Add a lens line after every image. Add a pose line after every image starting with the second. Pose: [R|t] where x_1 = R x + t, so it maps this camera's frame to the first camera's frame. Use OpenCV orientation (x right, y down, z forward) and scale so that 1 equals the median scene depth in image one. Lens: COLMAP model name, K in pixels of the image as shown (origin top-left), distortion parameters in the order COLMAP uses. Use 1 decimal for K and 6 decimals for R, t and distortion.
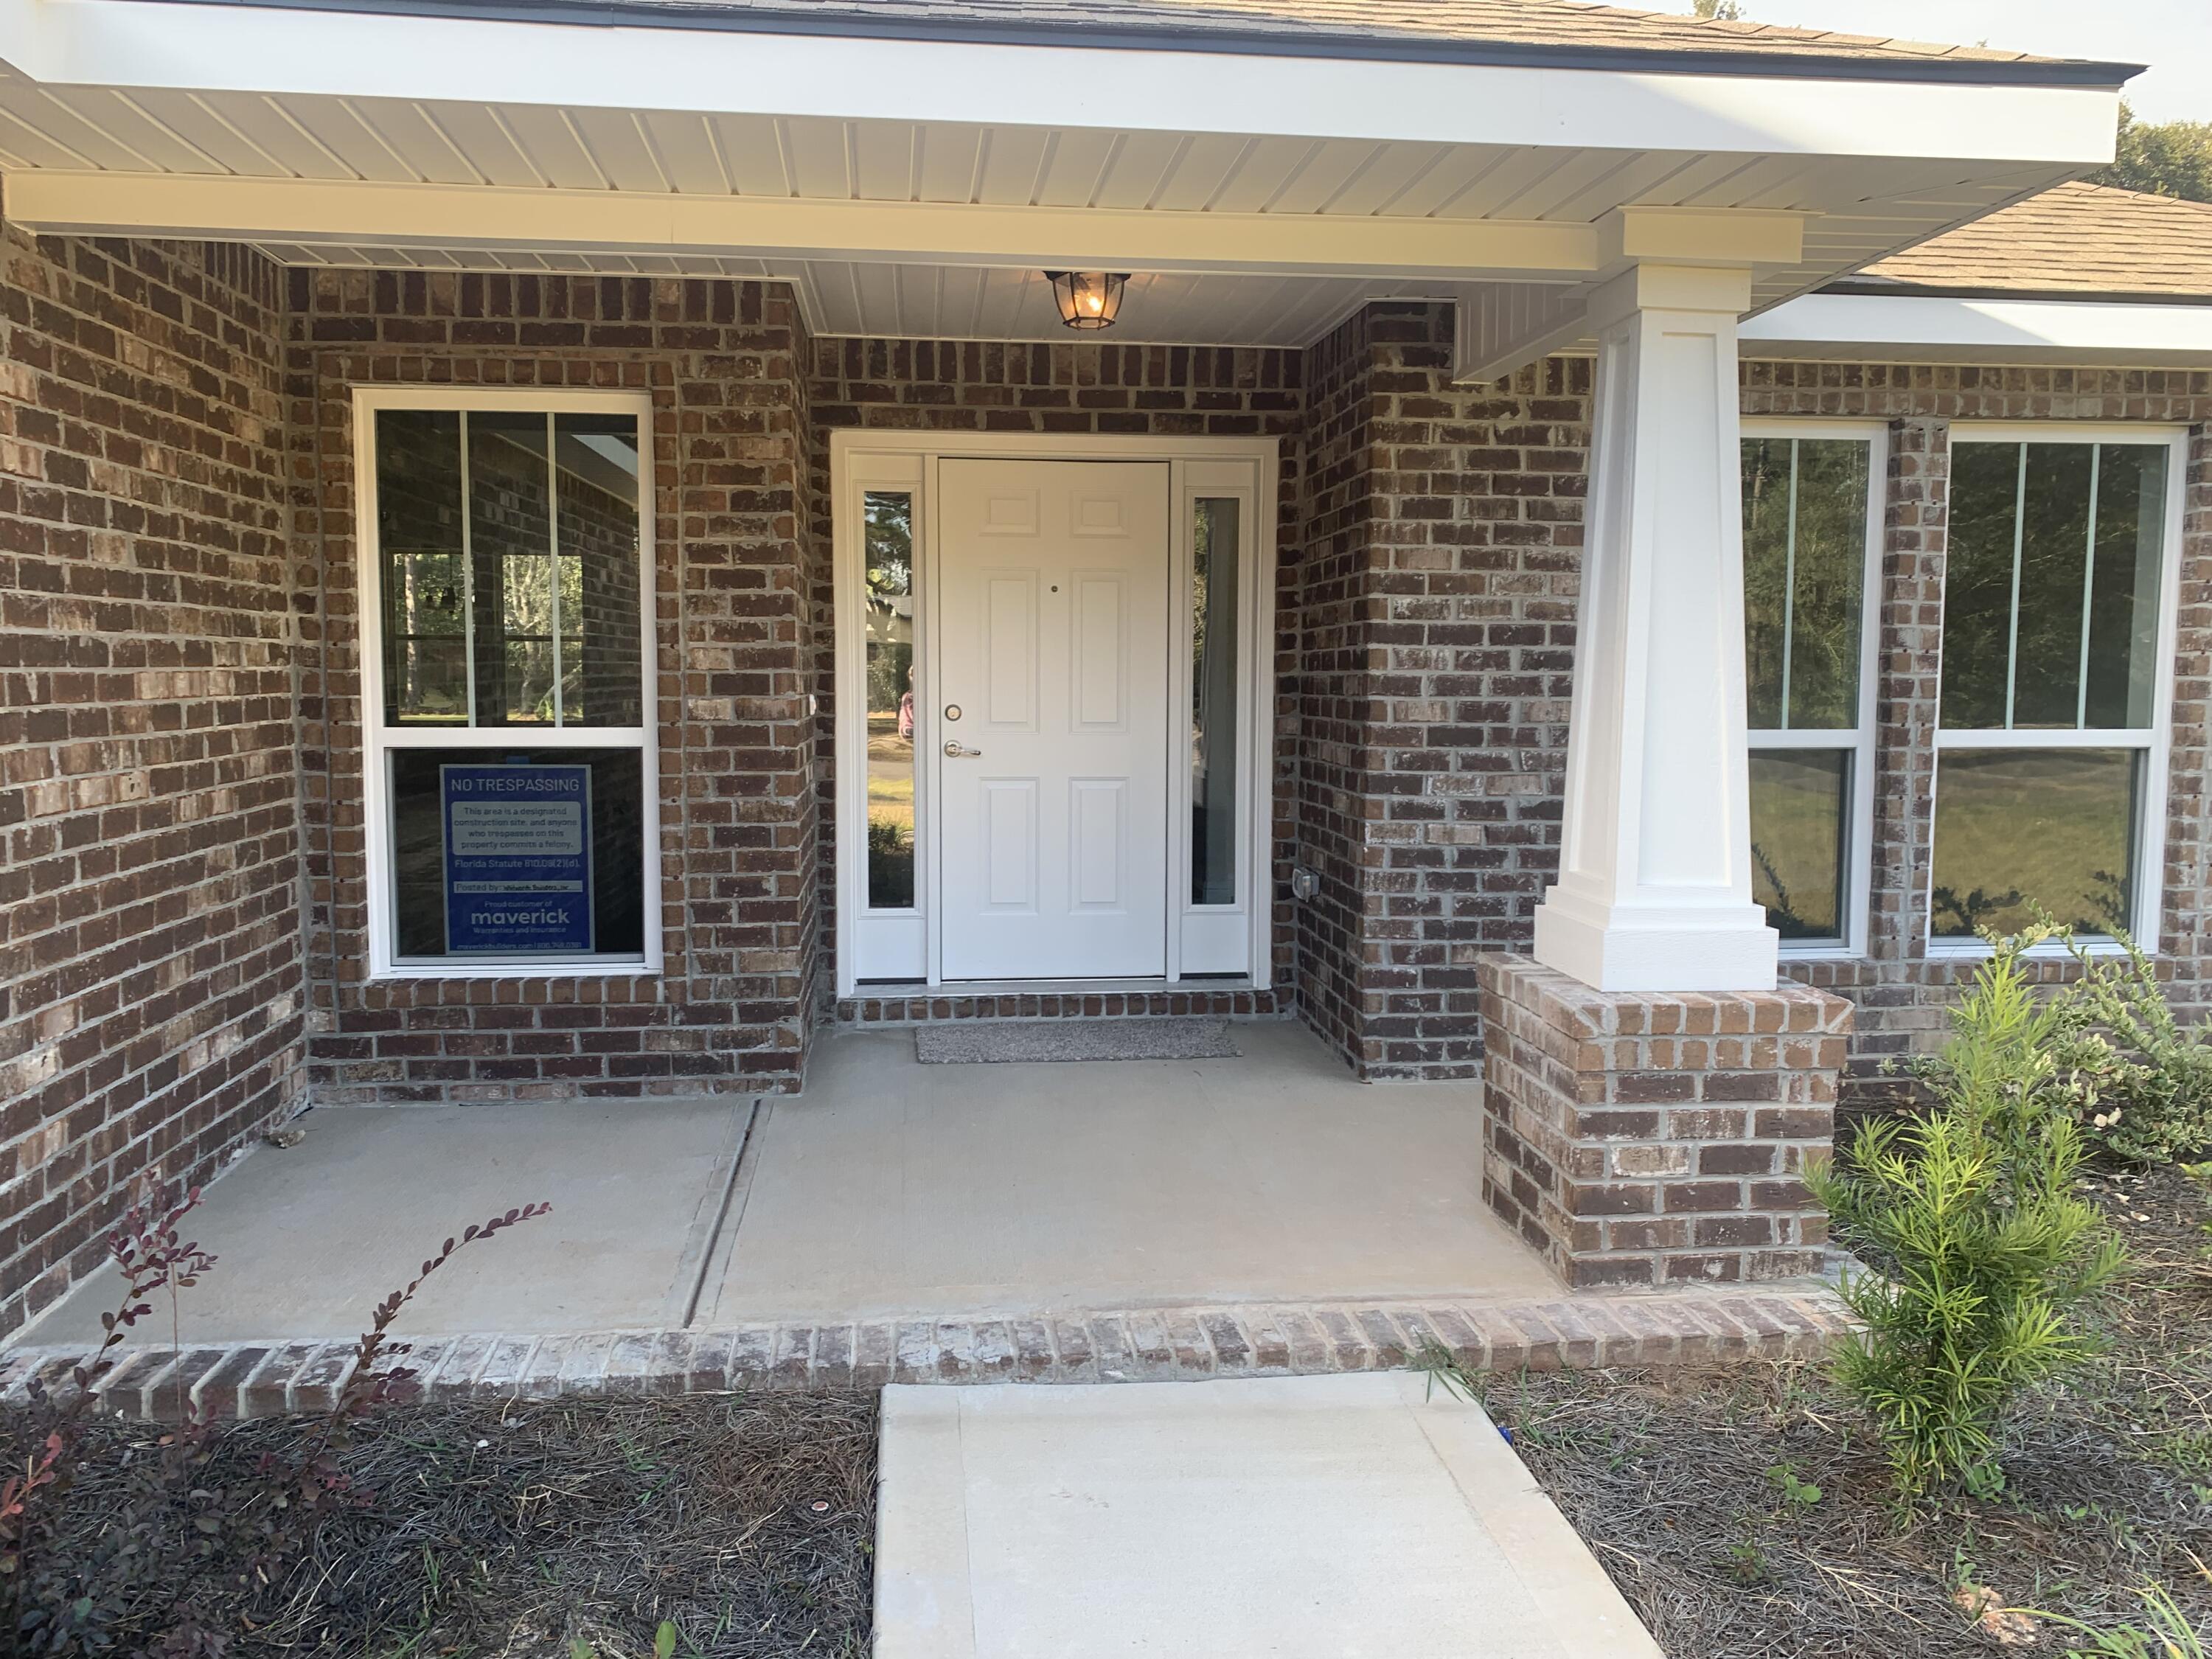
lens RADIAL K [[1610.4, 0, 1069.9], [0, 1610.4, 831.1], [0, 0, 1]] dist [0.001163, -0.000771]
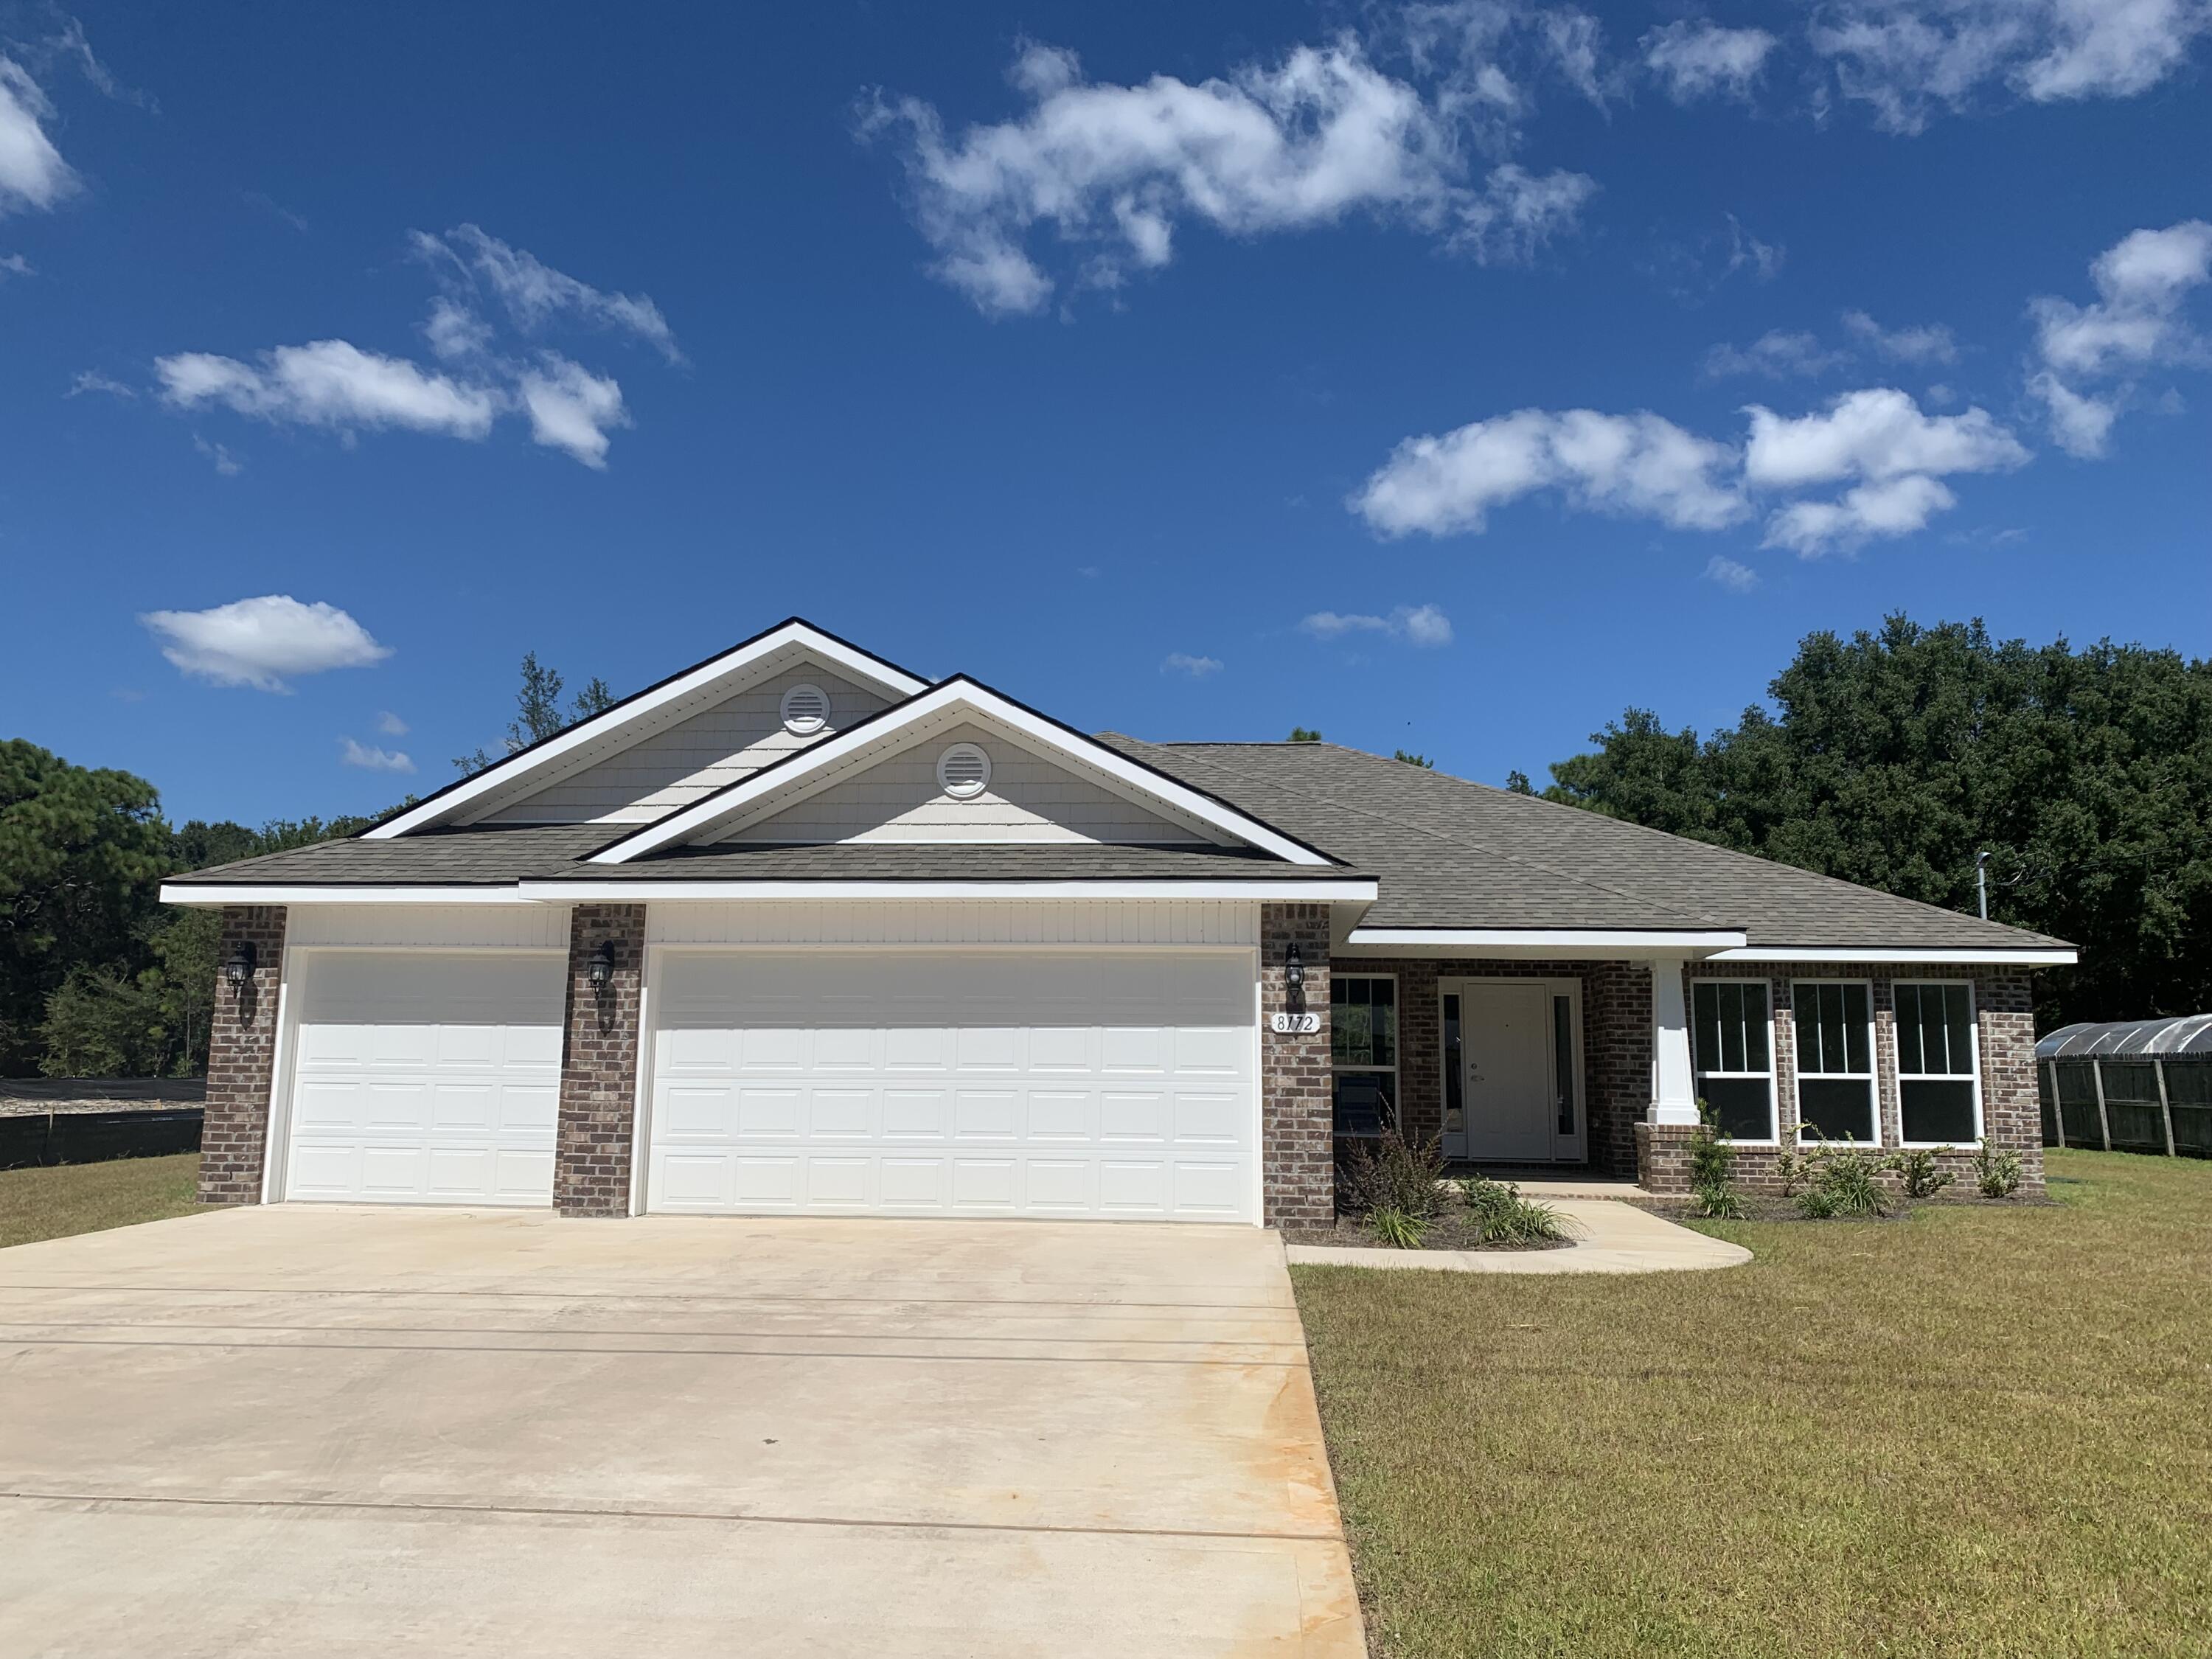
lens RADIAL K [[1610.4, 0, 1069.9], [0, 1610.4, 831.1], [0, 0, 1]] dist [0.001163, -0.000771]
pose [[0.977135, -0.018933, -0.211775, -0.193488], [-0.034081, 0.969202, -0.243897, 0.307696], [0.209871, 0.245537, 0.946396, -2.502689]]
